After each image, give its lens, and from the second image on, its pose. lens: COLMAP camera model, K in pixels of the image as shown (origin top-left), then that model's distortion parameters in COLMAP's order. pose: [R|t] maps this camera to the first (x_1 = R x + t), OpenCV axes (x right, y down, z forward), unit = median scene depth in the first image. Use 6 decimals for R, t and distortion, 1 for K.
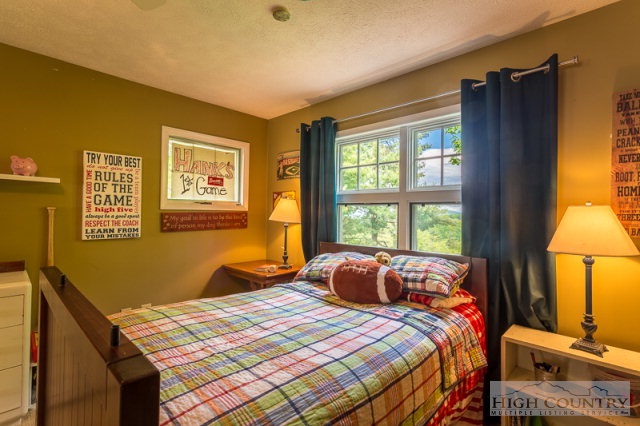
lens RADIAL K [[305.2, 0, 318.9], [0, 305.2, 209.3], [0, 0, 1]] dist [0.007287, 0.000859]
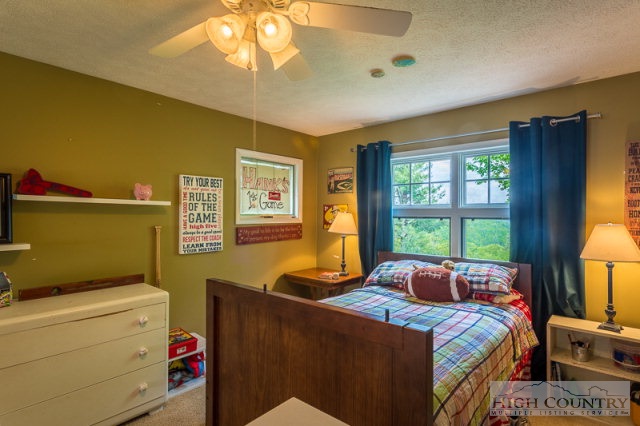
lens RADIAL K [[329.0, 0, 336.7], [0, 329.0, 212.8], [0, 0, 1]] dist [0.004963, 0.001430]
pose [[0.997441, -0.009771, 0.070826, -0.288547], [0.009129, 0.999914, 0.009376, -0.059132], [-0.070912, -0.008706, 0.997445, -0.250720]]
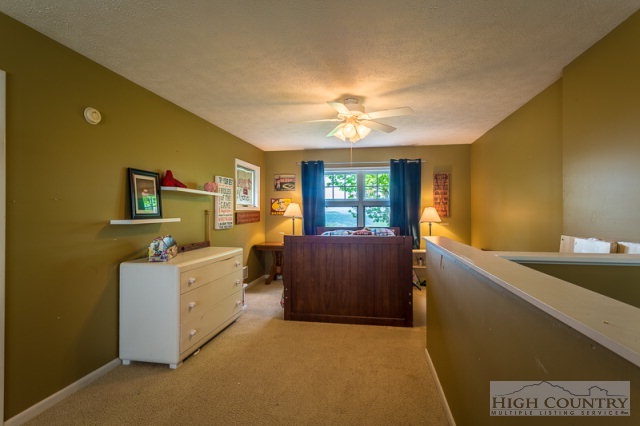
lens RADIAL K [[309.4, 0, 326.7], [0, 309.4, 210.3], [0, 0, 1]] dist [0.004205, 0.000216]
pose [[0.829525, -0.012531, 0.558328, -1.242992], [0.005921, 0.999889, 0.013644, -0.023879], [-0.558438, -0.008012, 0.829508, -0.747471]]
